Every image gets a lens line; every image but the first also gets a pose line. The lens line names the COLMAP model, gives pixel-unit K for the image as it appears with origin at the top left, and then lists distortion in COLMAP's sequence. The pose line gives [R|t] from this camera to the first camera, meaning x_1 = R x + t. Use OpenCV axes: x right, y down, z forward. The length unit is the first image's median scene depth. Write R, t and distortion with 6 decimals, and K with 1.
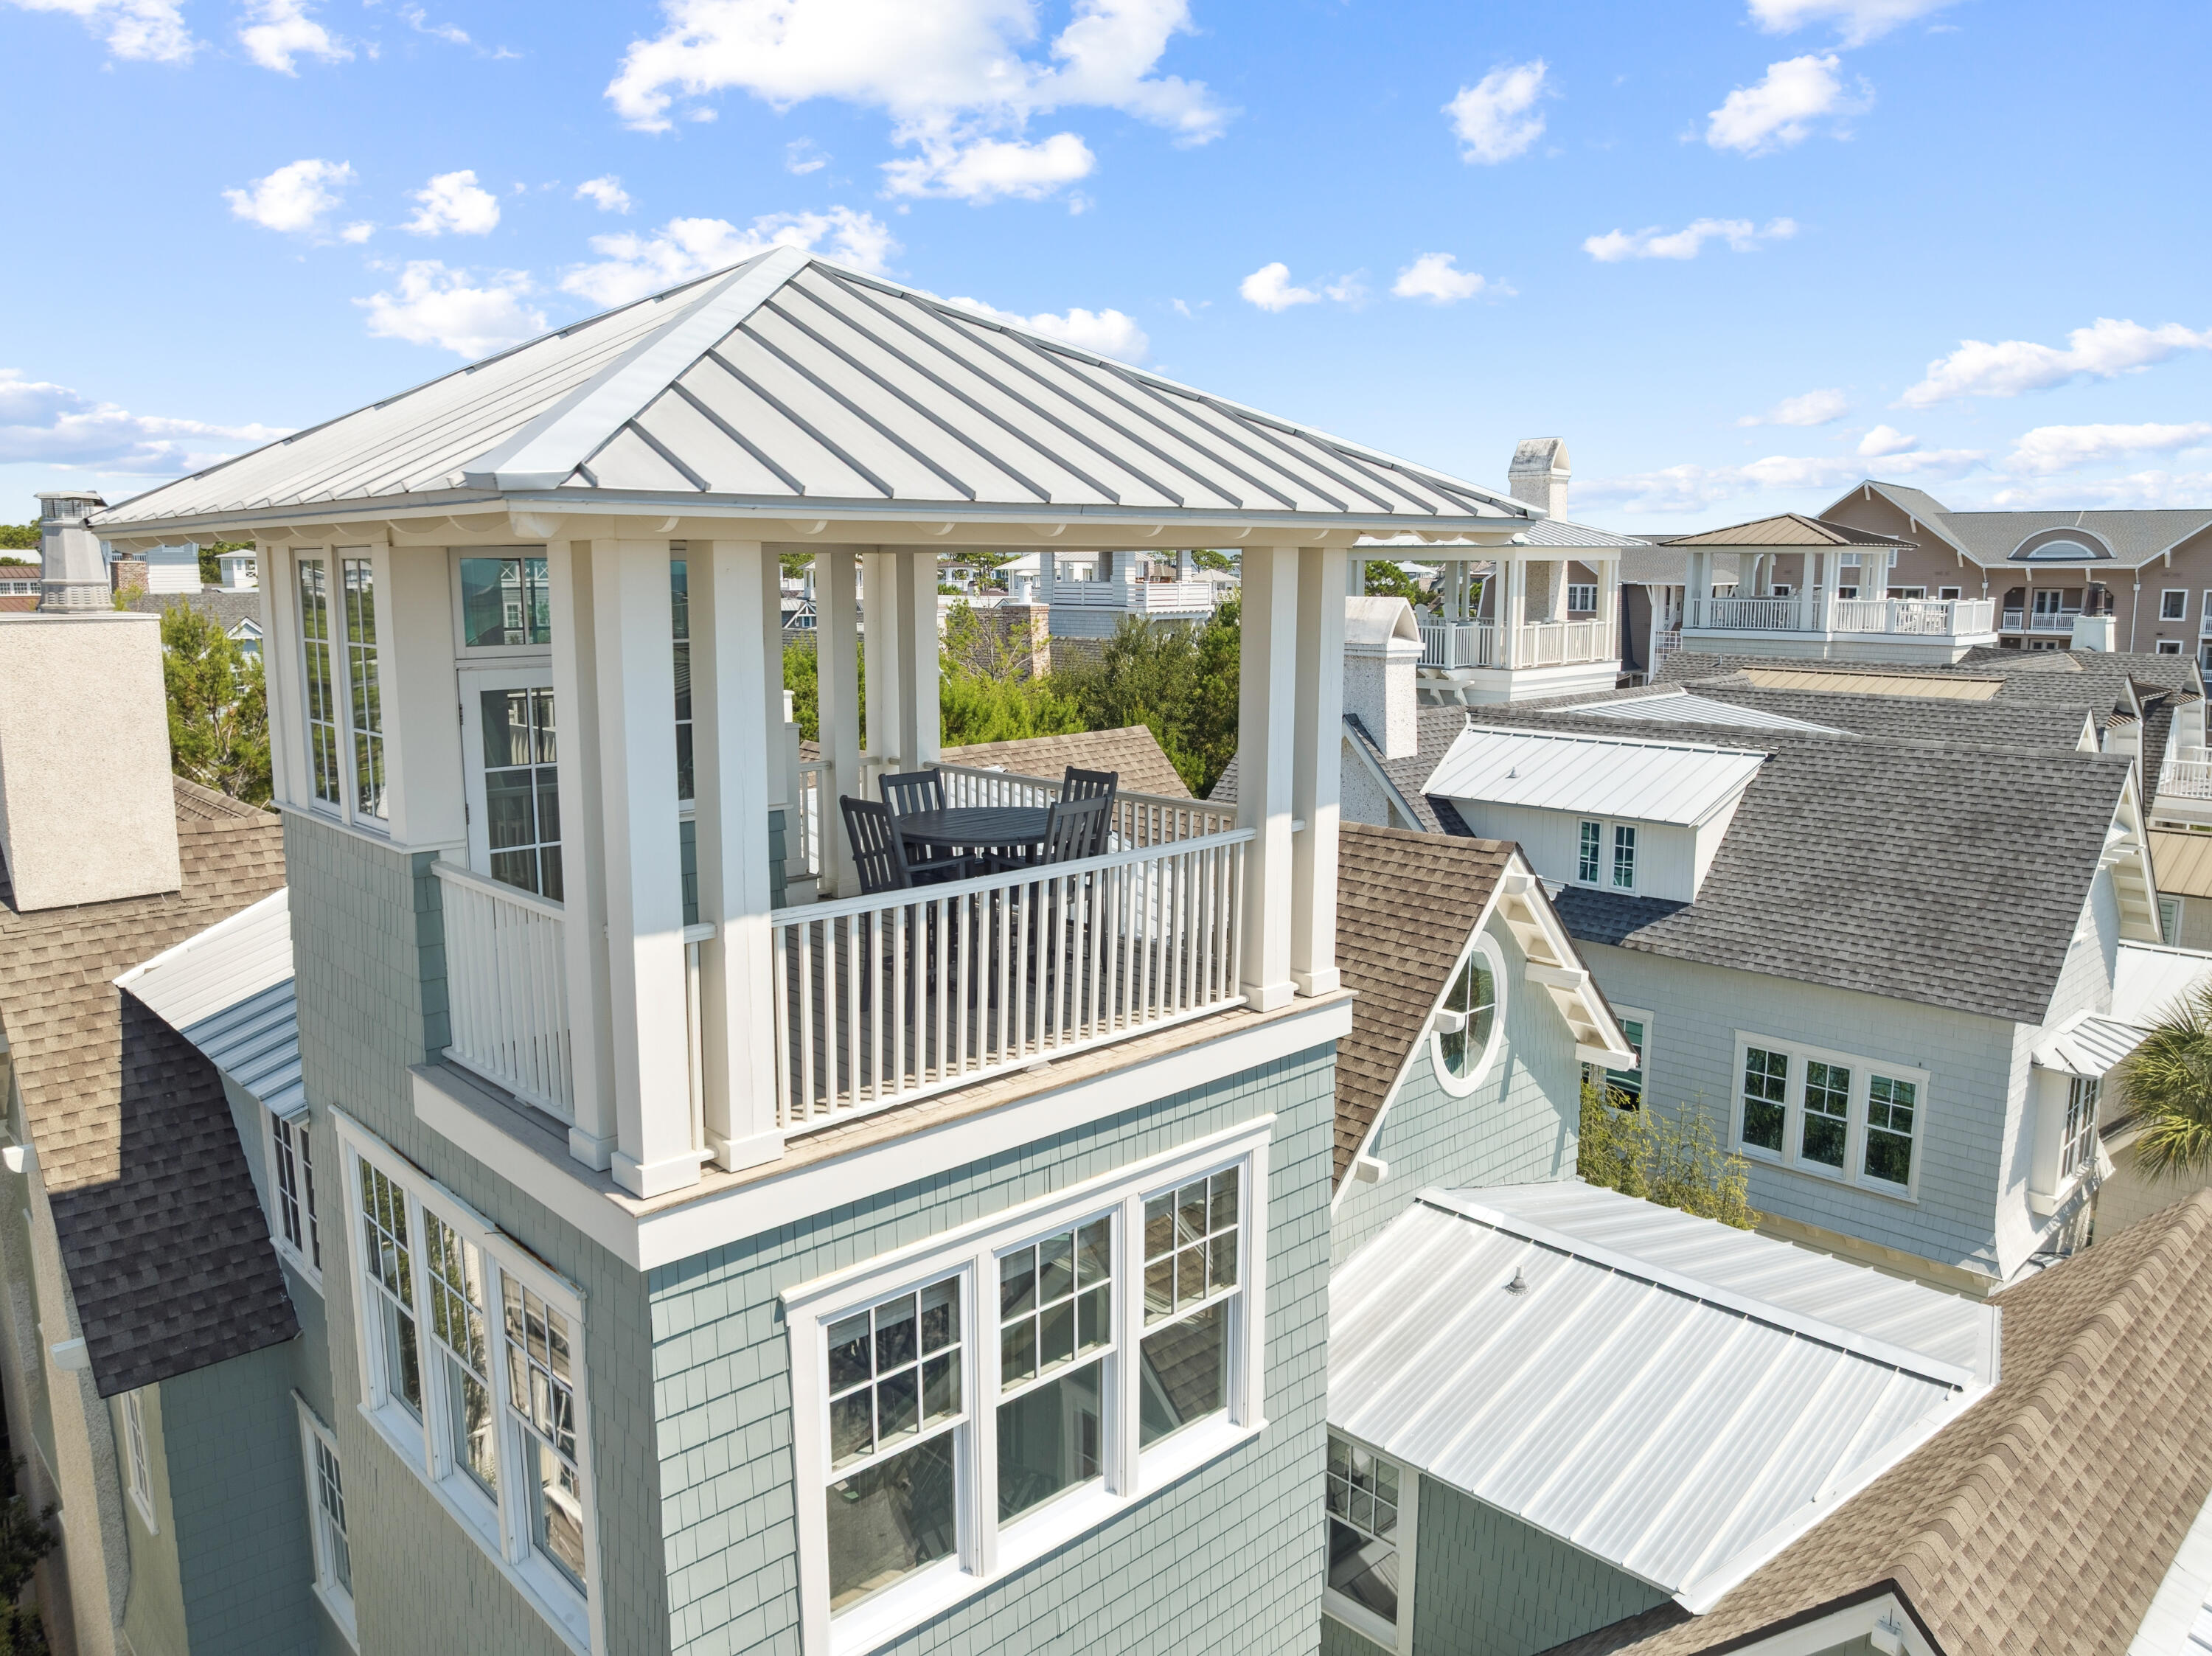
lens RADIAL K [[1574.5, 0, 1106.0], [0, 1574.5, 828.0], [0, 0, 1]] dist [-0.043794, 0.003858]
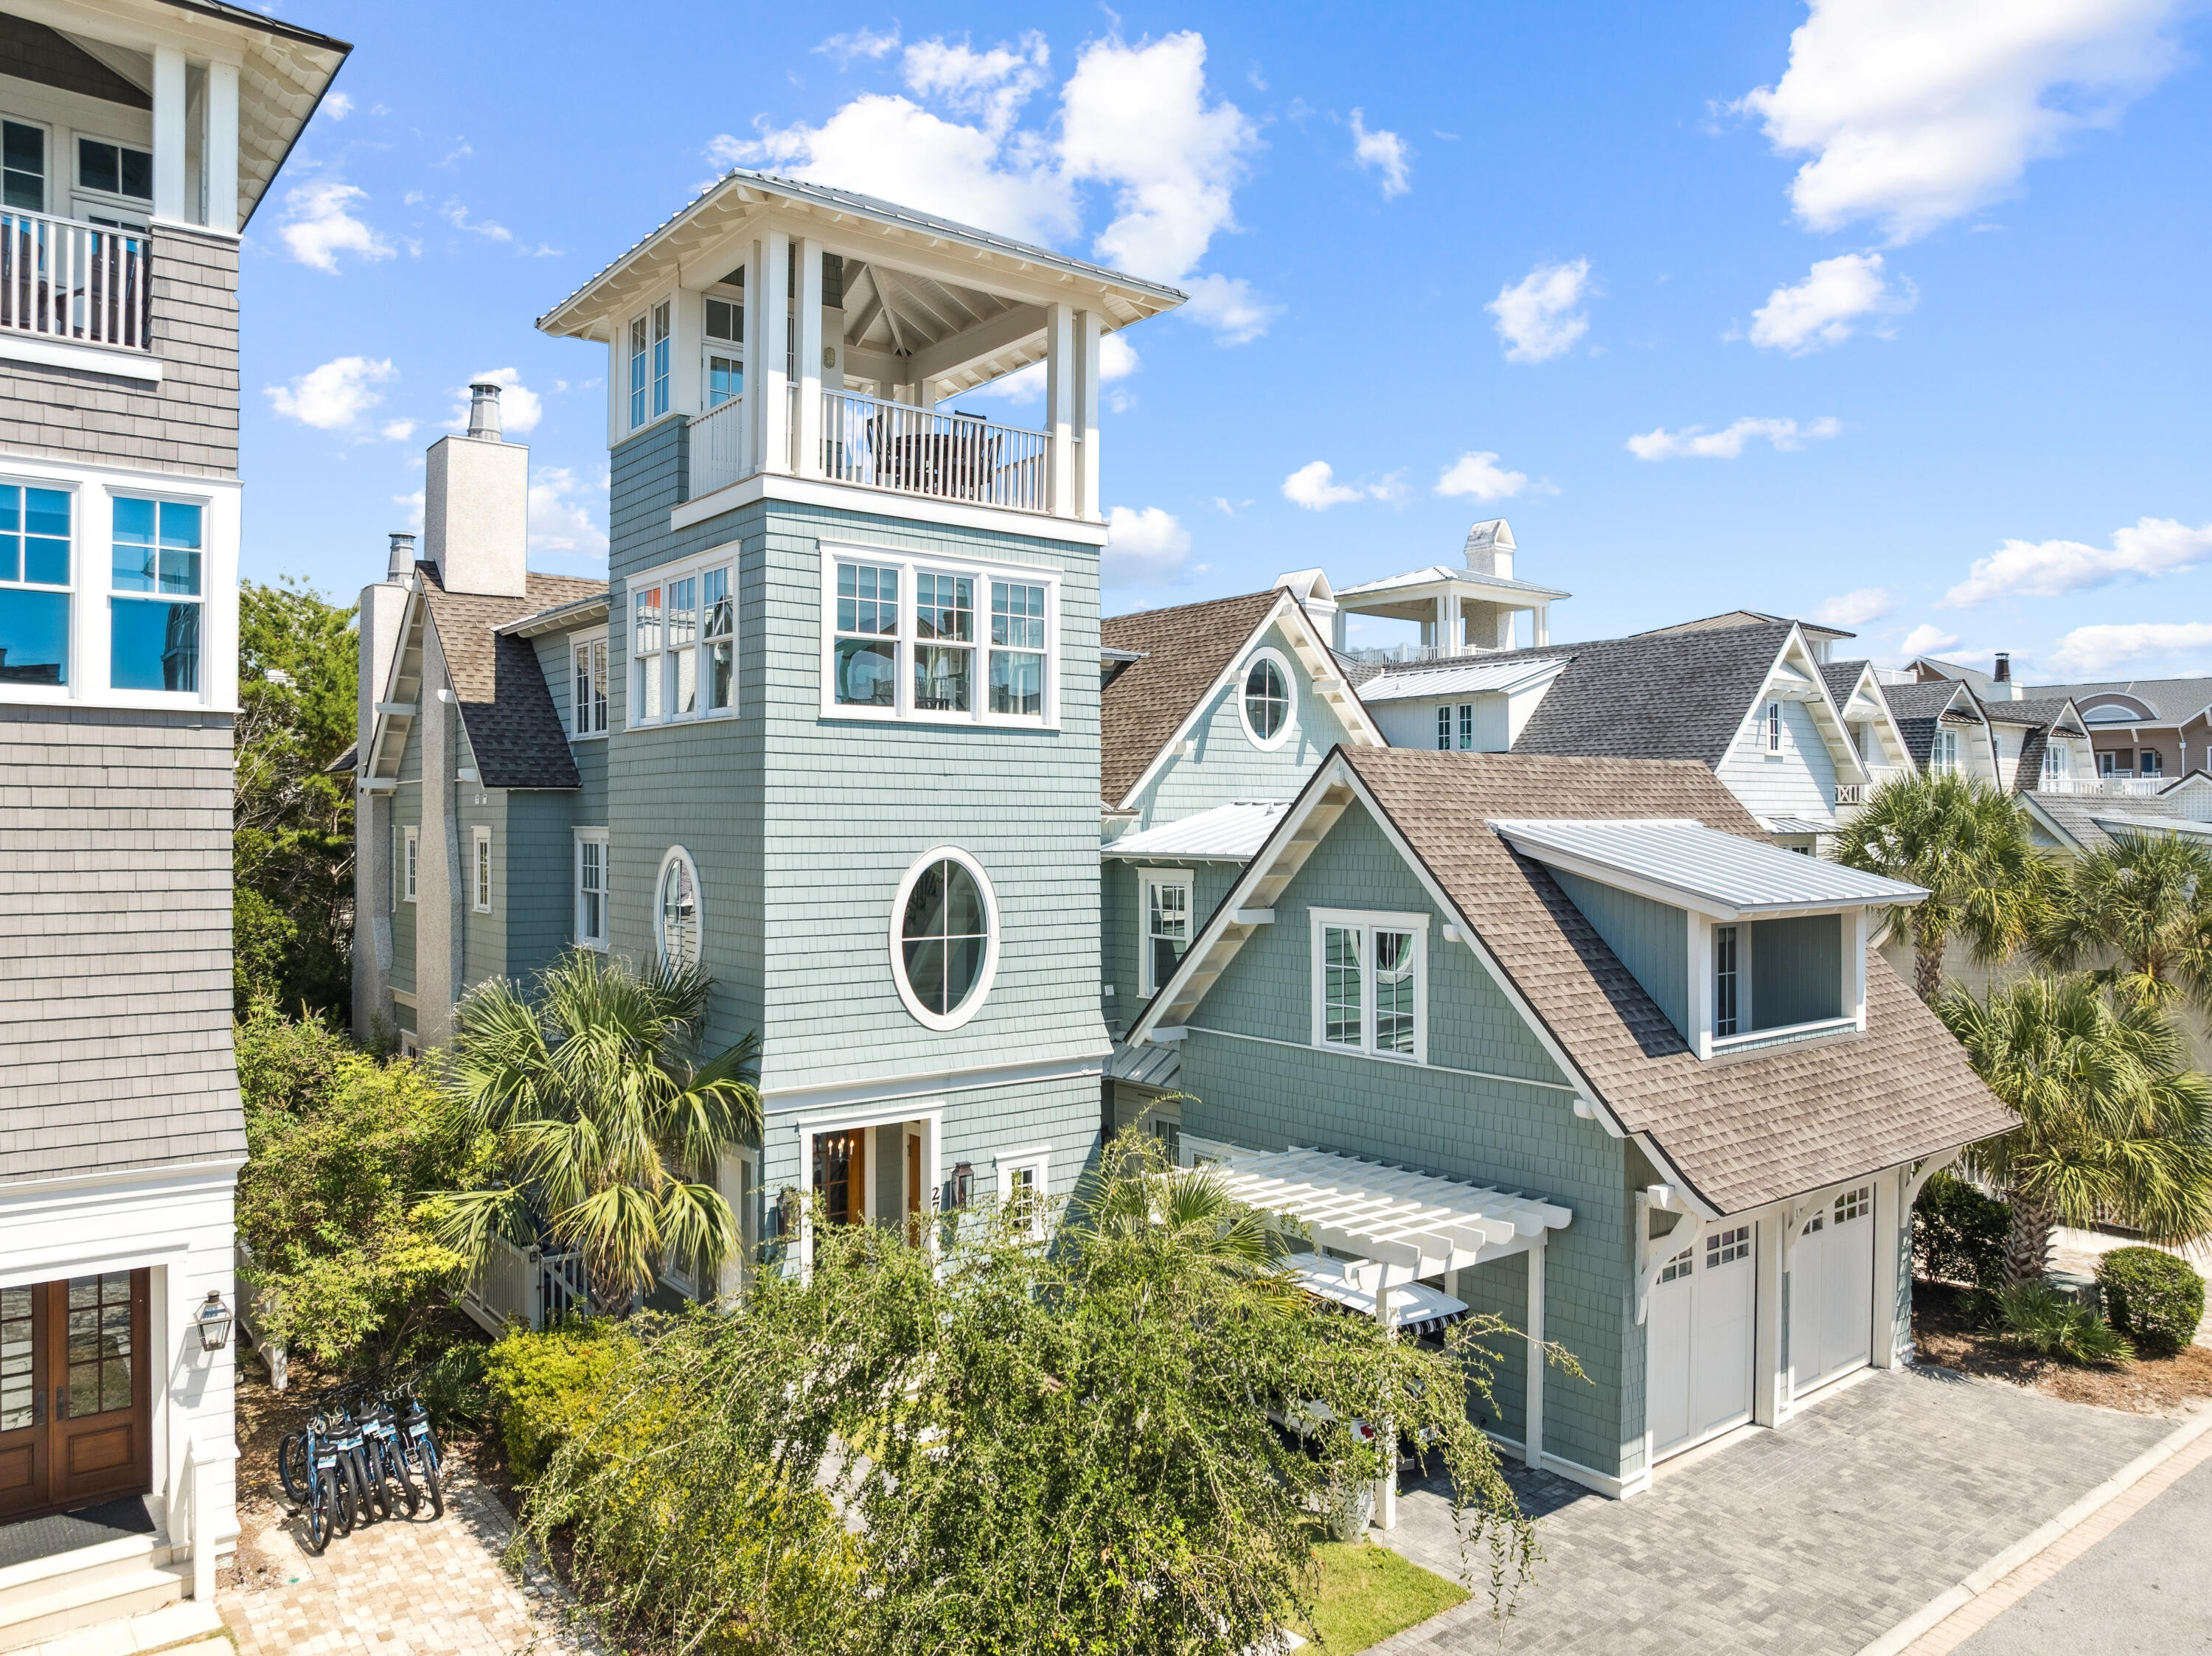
lens RADIAL K [[1574.5, 0, 1106.0], [0, 1574.5, 828.0], [0, 0, 1]] dist [-0.043794, 0.003858]
pose [[0.995615, 0.001840, -0.093532, 0.260561], [-0.016852, 0.986978, -0.159968, 0.617753], [0.092020, 0.160843, 0.982681, -0.721231]]
